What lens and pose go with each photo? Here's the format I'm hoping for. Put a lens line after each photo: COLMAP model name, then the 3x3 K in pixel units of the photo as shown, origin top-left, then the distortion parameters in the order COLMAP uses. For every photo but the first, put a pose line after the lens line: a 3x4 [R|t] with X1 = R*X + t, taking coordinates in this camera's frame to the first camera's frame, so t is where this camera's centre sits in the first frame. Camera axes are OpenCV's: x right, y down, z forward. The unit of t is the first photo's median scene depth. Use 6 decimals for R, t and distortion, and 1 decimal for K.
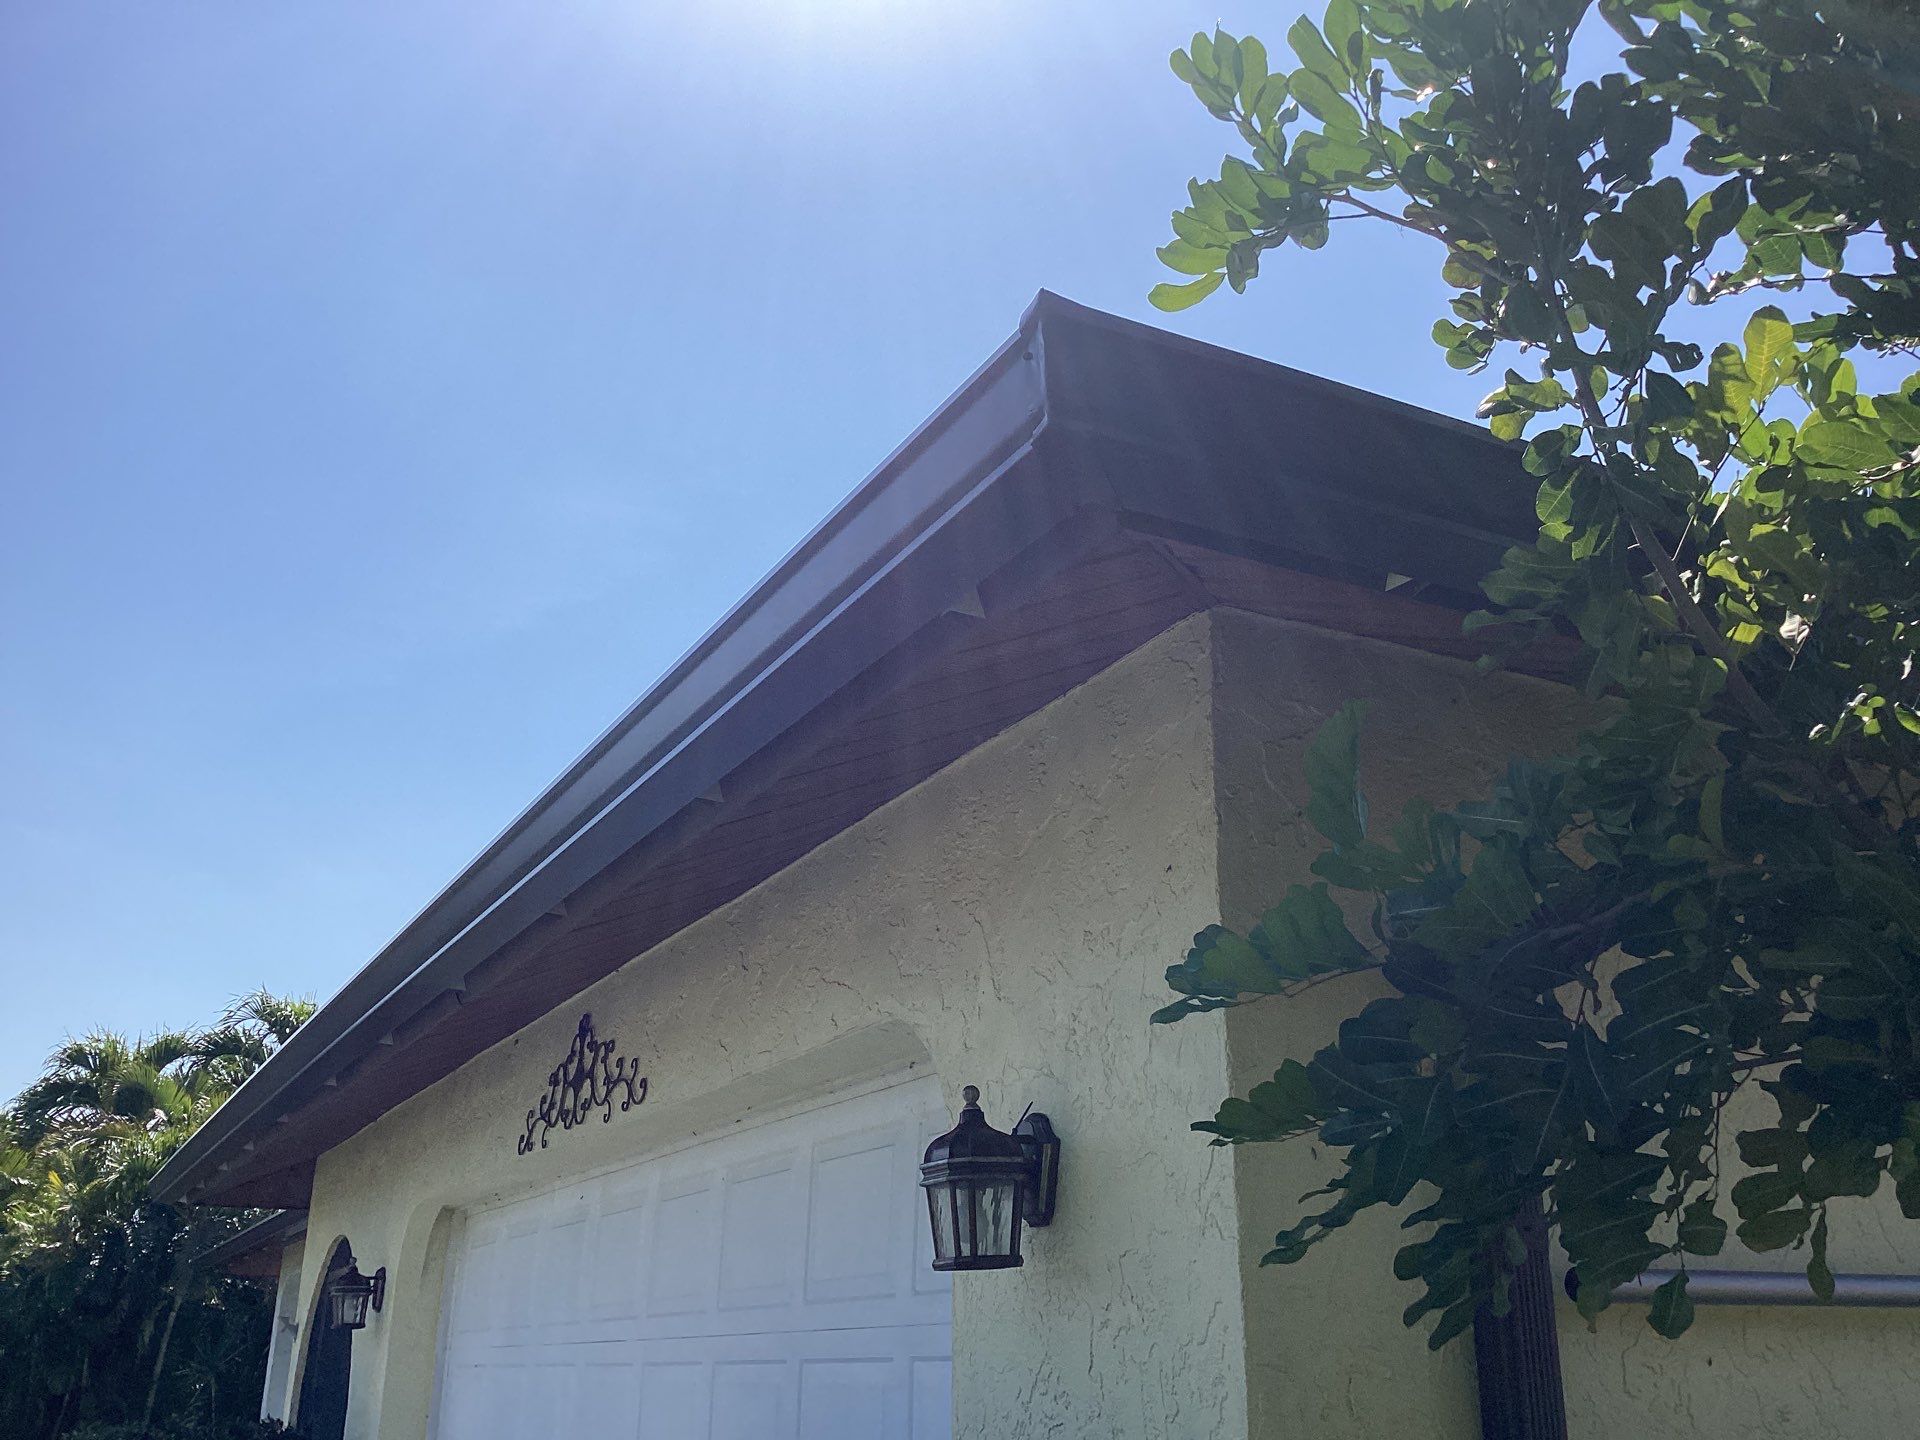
lens RADIAL K [[1743.3, 0, 915.0], [0, 1743.3, 716.0], [0, 0, 1]] dist [0.033013, -0.061229]
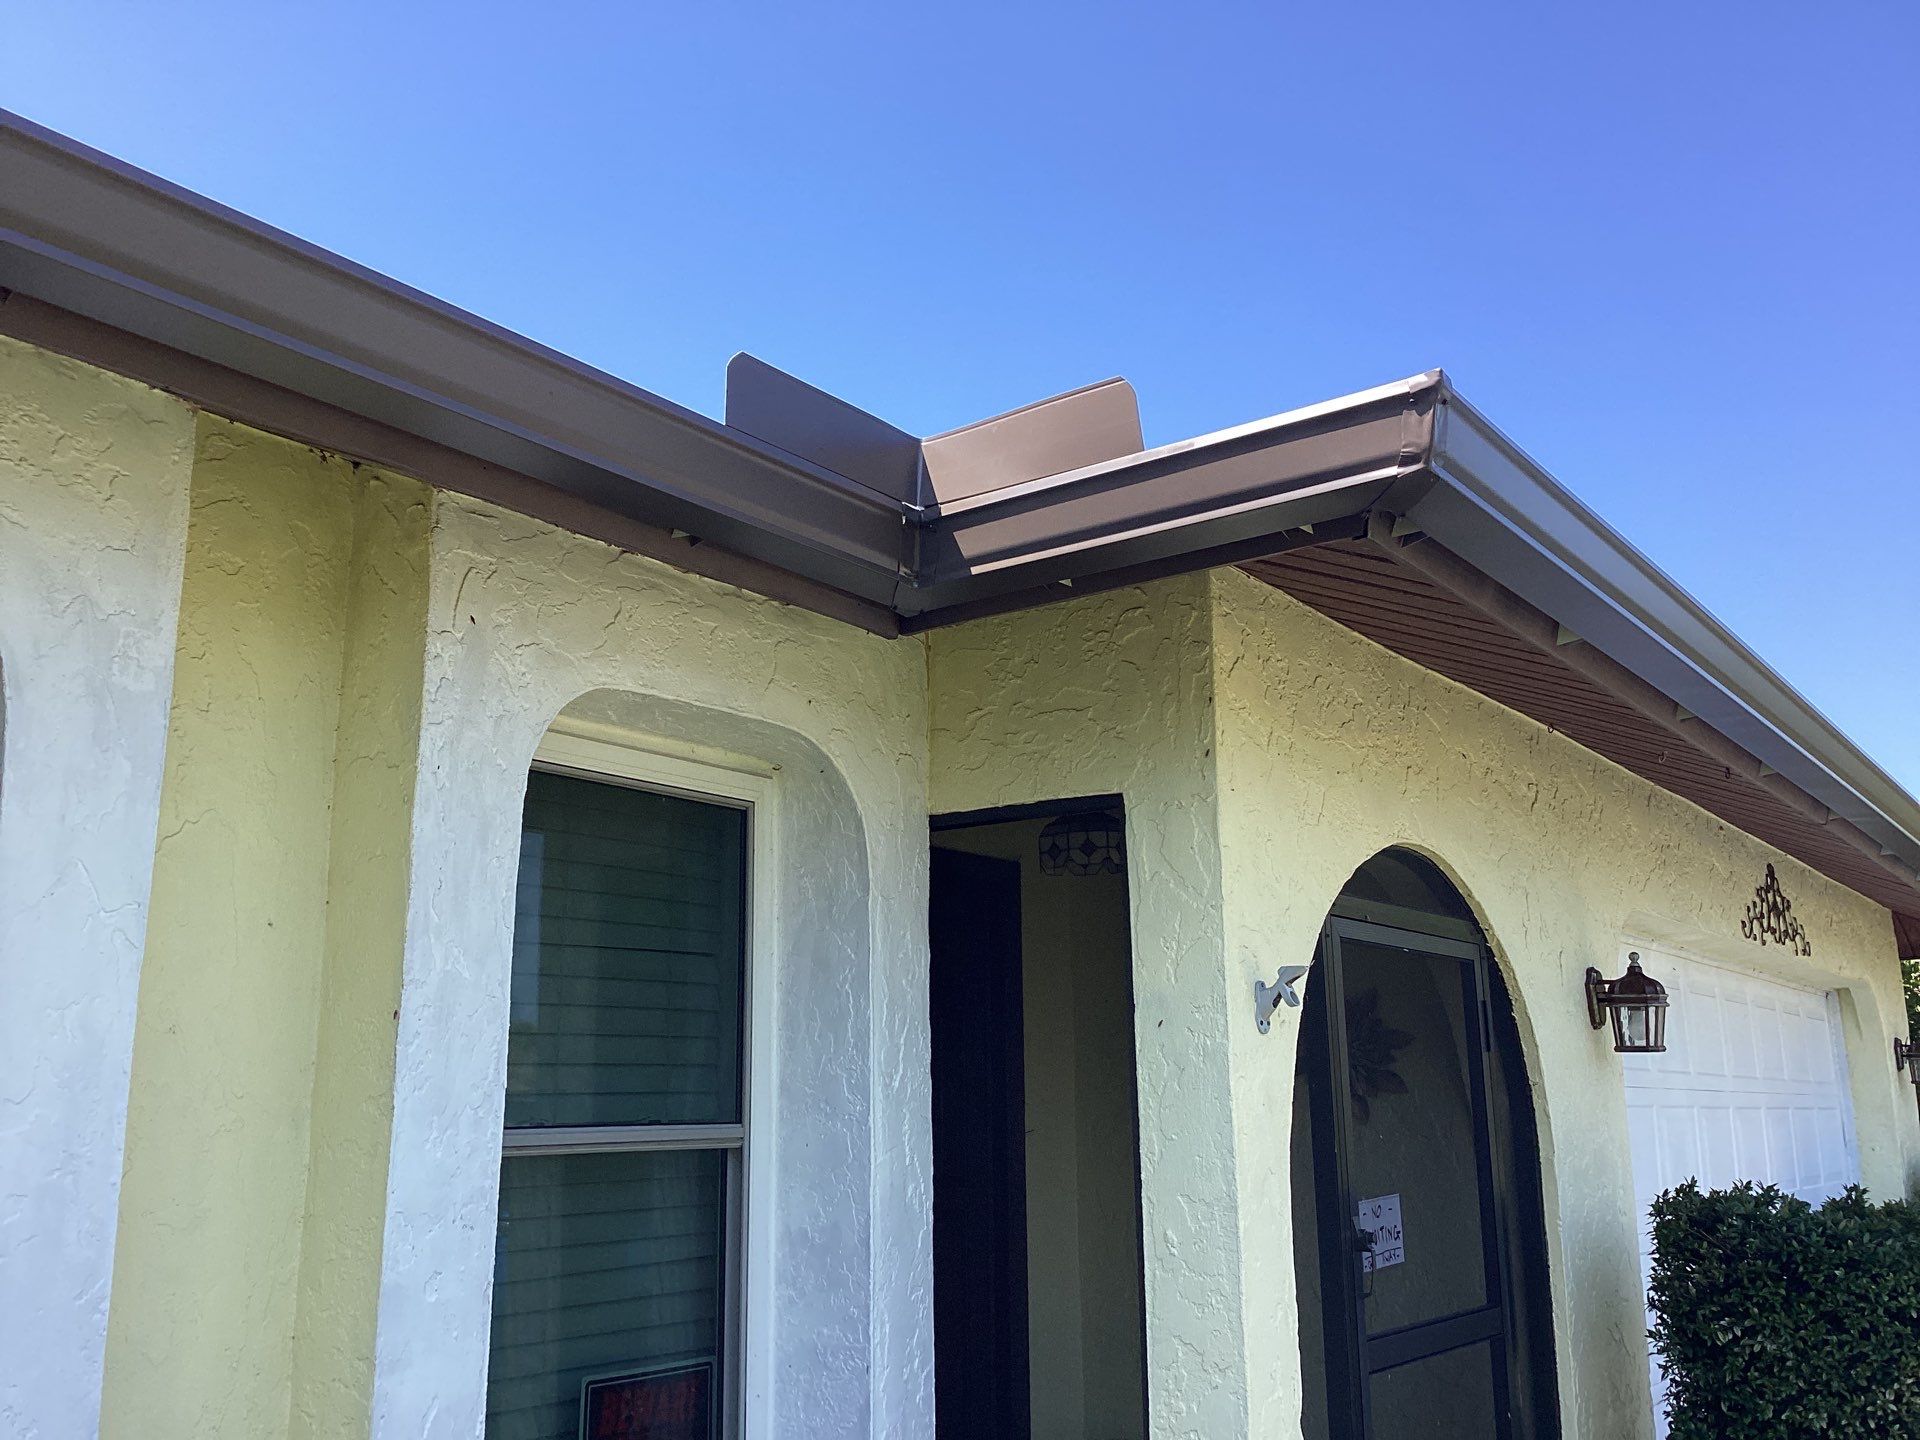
lens RADIAL K [[1743.3, 0, 915.0], [0, 1743.3, 716.0], [0, 0, 1]] dist [0.033013, -0.061229]
pose [[-0.455416, 0.178455, 0.872210, -1.183644], [-0.292755, 0.895201, -0.336019, 0.782206], [-0.840768, -0.408372, -0.355446, 2.270184]]
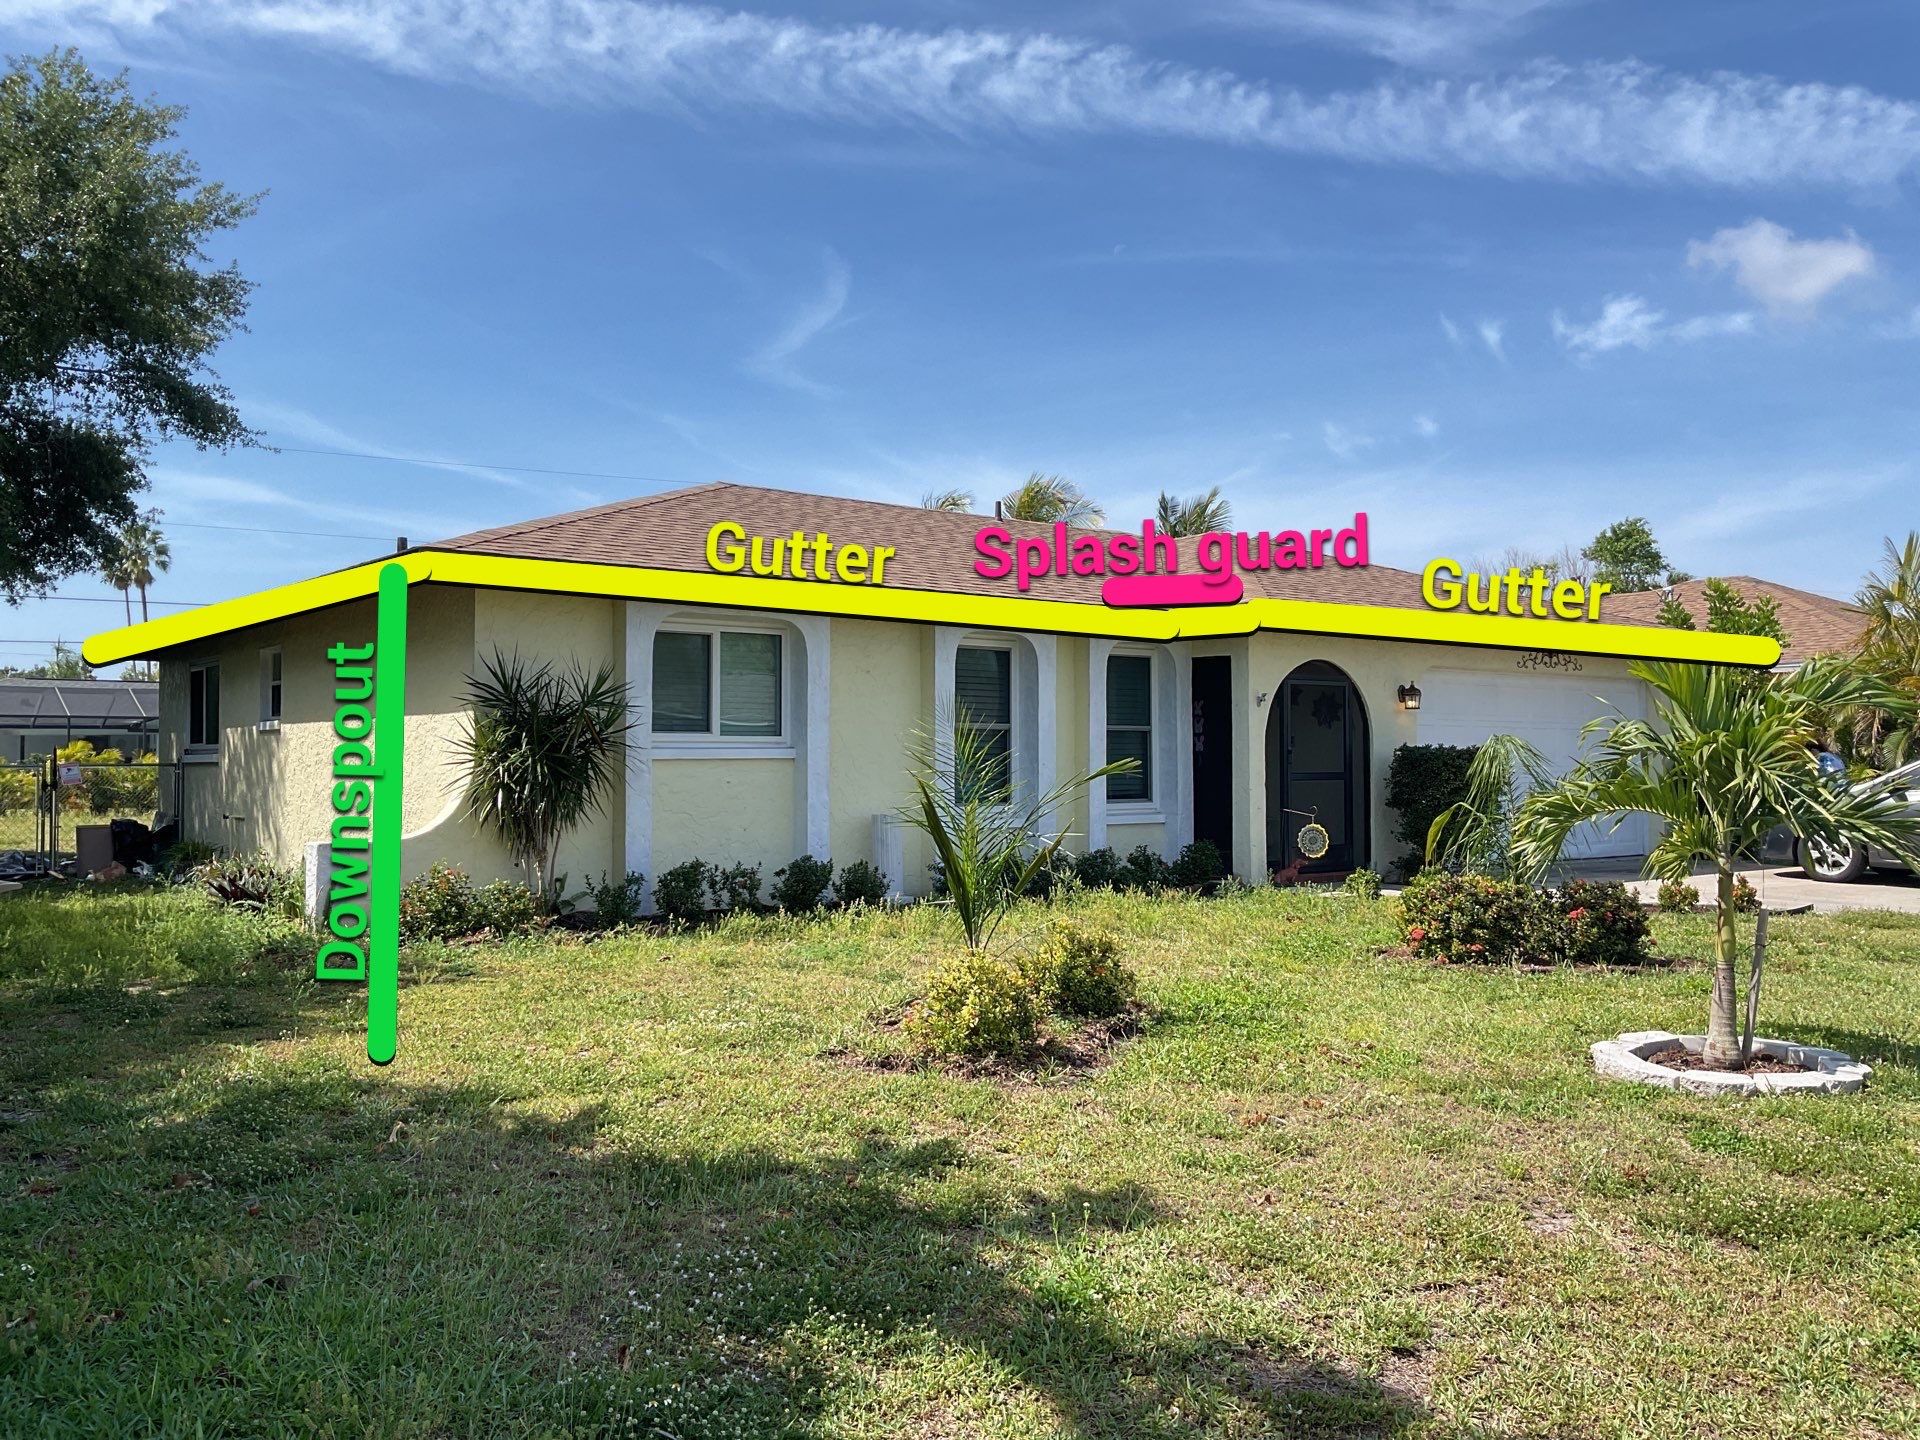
lens RADIAL K [[1743.3, 0, 915.0], [0, 1743.3, 716.0], [0, 0, 1]] dist [0.033013, -0.061229]
pose [[-0.214133, 0.011699, 0.976734, -5.249910], [-0.317079, 0.944948, -0.080833, 1.313923], [-0.923909, -0.327011, -0.198635, 3.622338]]
